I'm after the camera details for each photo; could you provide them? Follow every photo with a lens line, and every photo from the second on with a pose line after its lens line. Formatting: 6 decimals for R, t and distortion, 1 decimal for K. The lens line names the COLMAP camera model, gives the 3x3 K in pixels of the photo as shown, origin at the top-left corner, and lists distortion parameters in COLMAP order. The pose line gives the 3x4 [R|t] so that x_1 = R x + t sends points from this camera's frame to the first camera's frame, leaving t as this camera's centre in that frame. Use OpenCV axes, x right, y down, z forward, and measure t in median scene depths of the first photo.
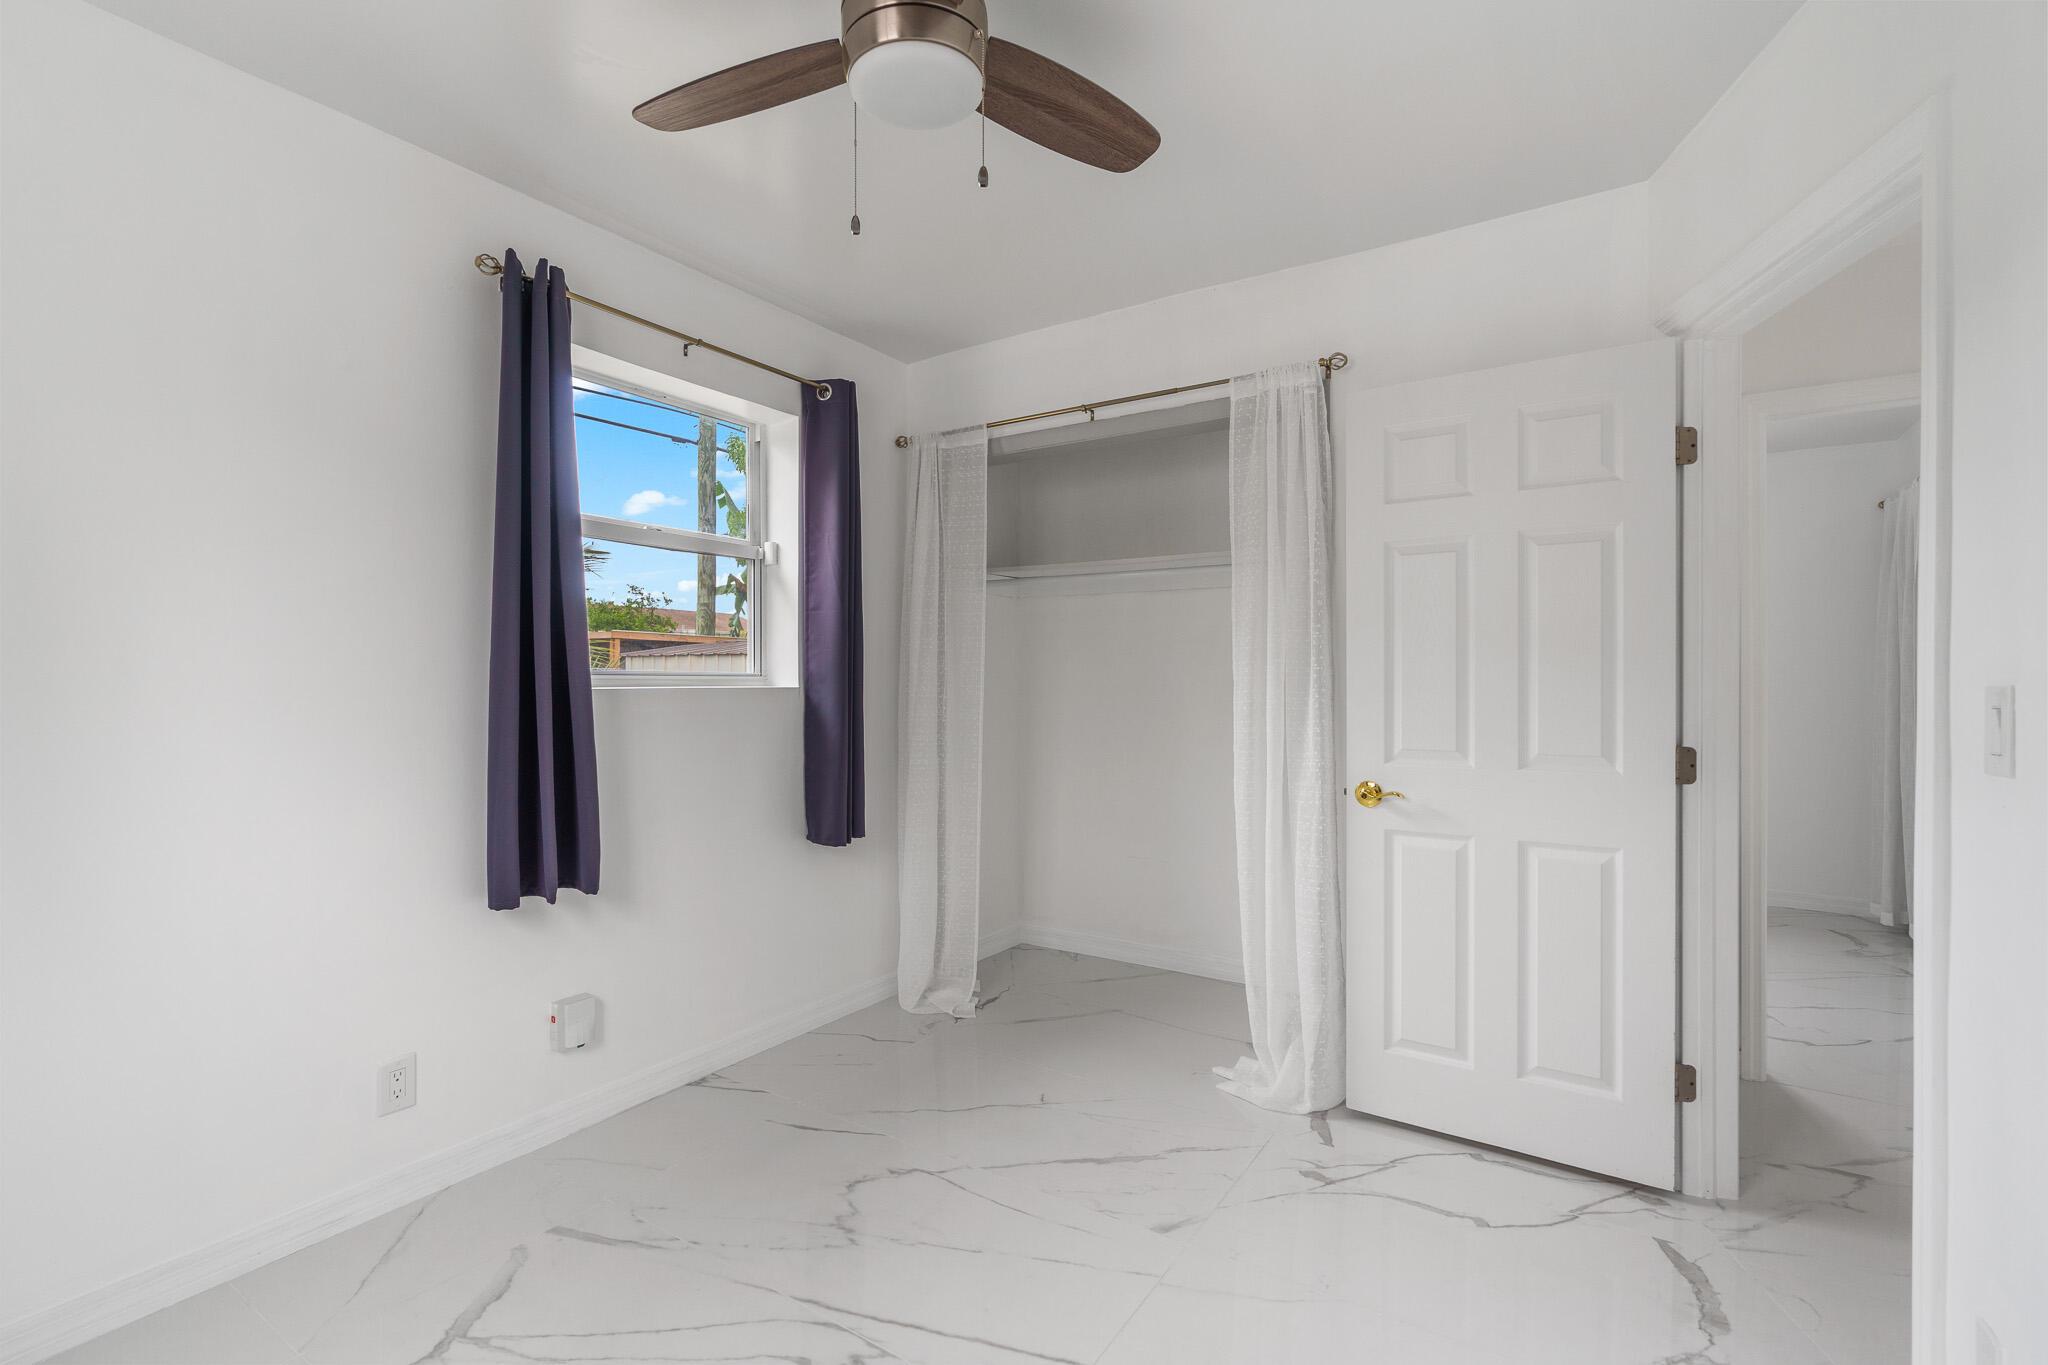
lens RADIAL K [[929.9, 0, 1024.0], [0, 929.9, 682.5], [0, 0, 1]] dist [-0.001330, -0.000044]
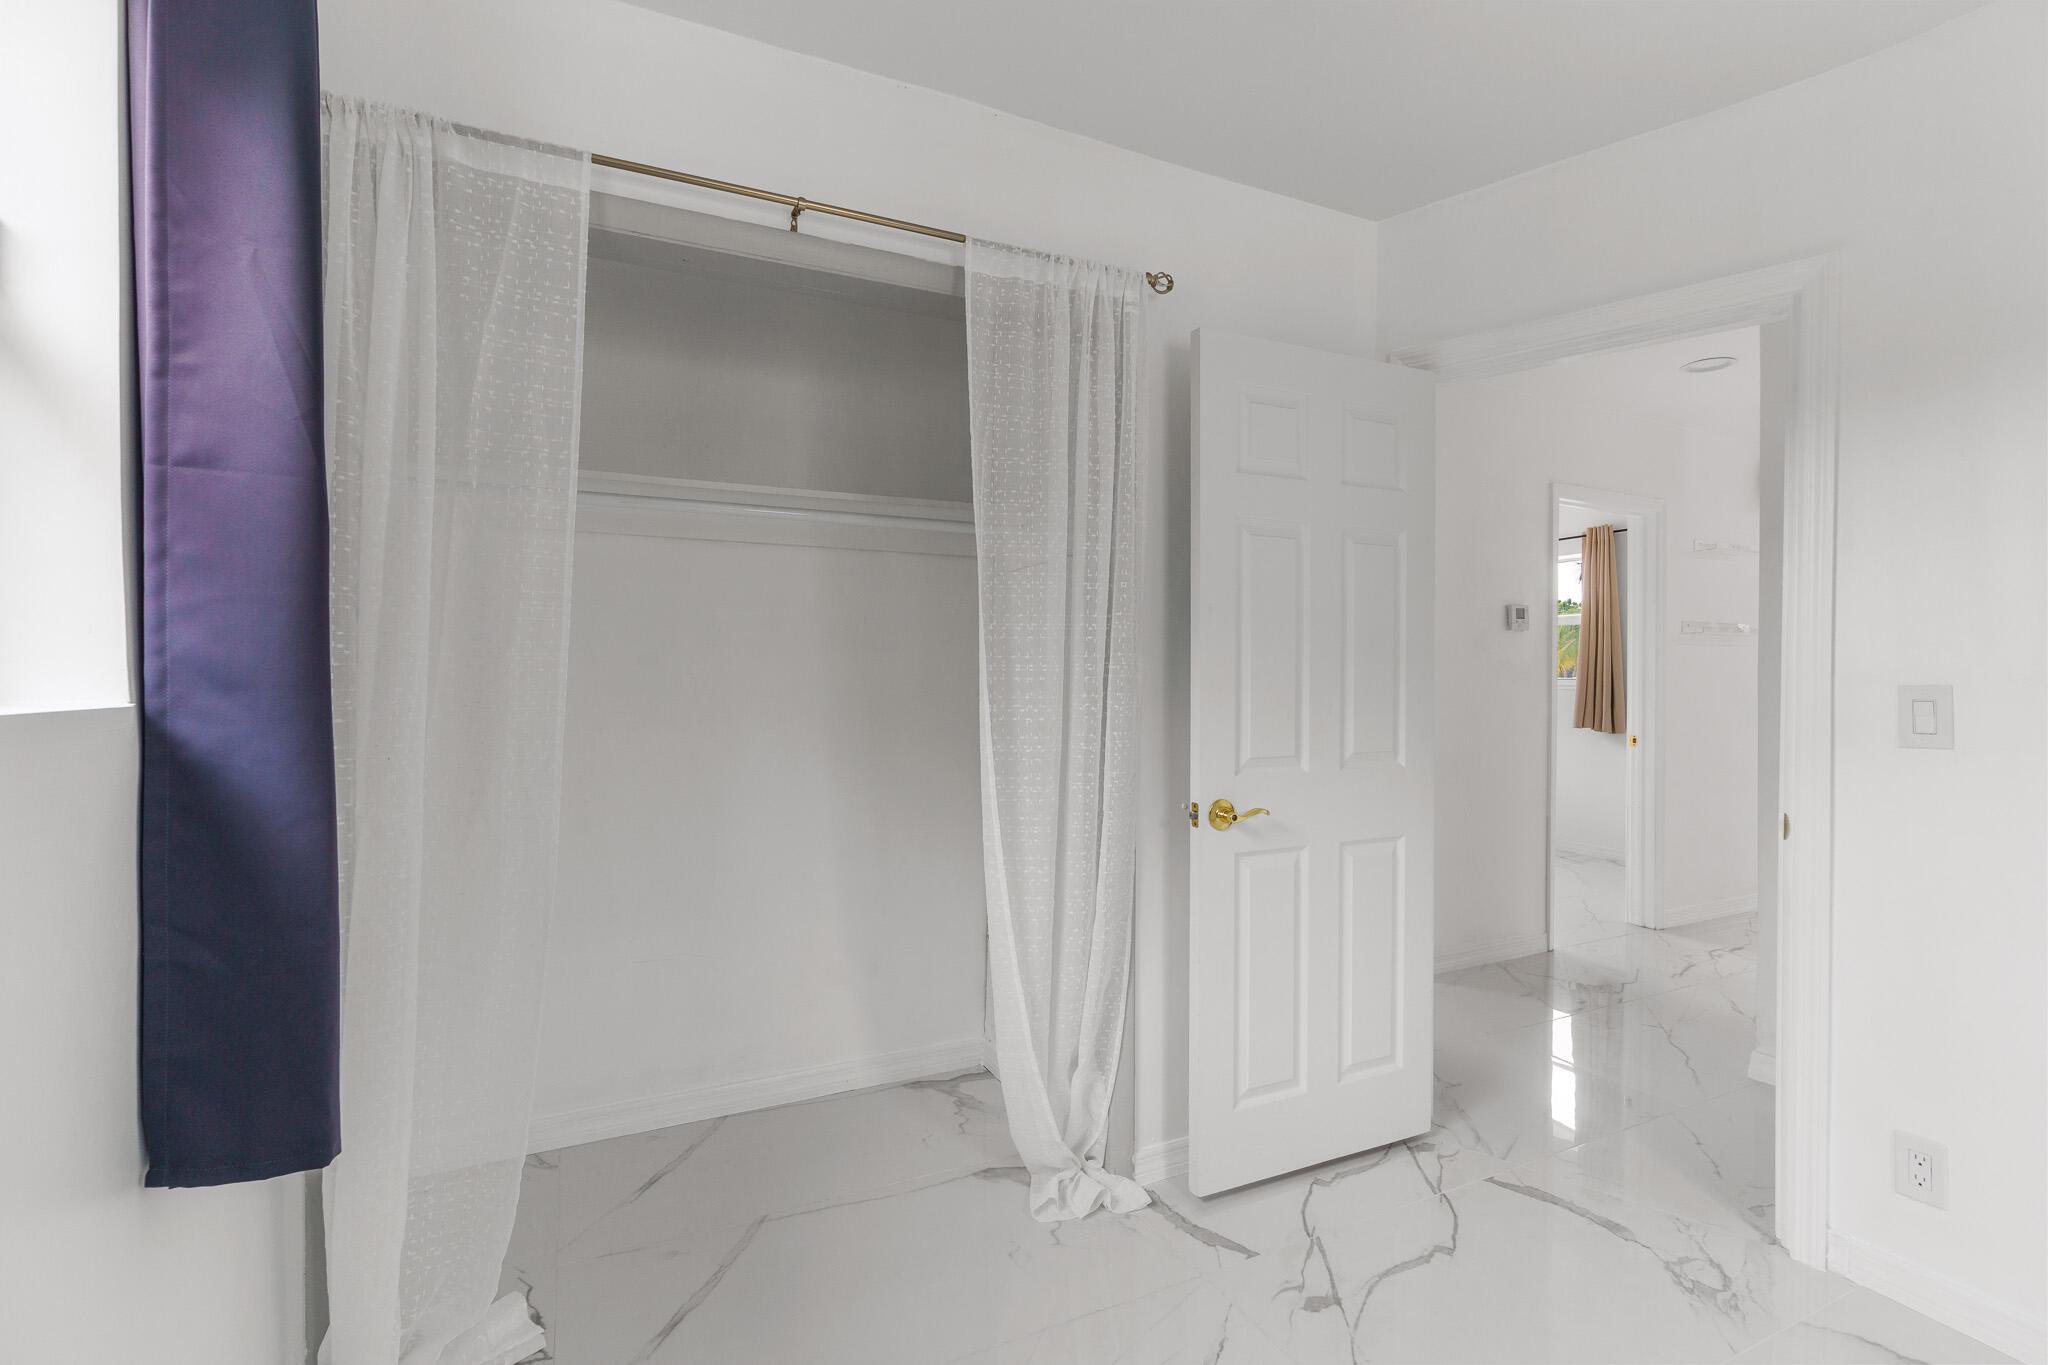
lens RADIAL K [[931.3, 0, 1015.2], [0, 931.3, 683.5], [0, 0, 1]] dist [-0.001320, -0.000232]
pose [[0.518896, -0.019347, 0.854619, -0.446764], [0.003750, 0.999786, 0.020356, -0.017416], [-0.854829, -0.007358, 0.518857, 0.730753]]
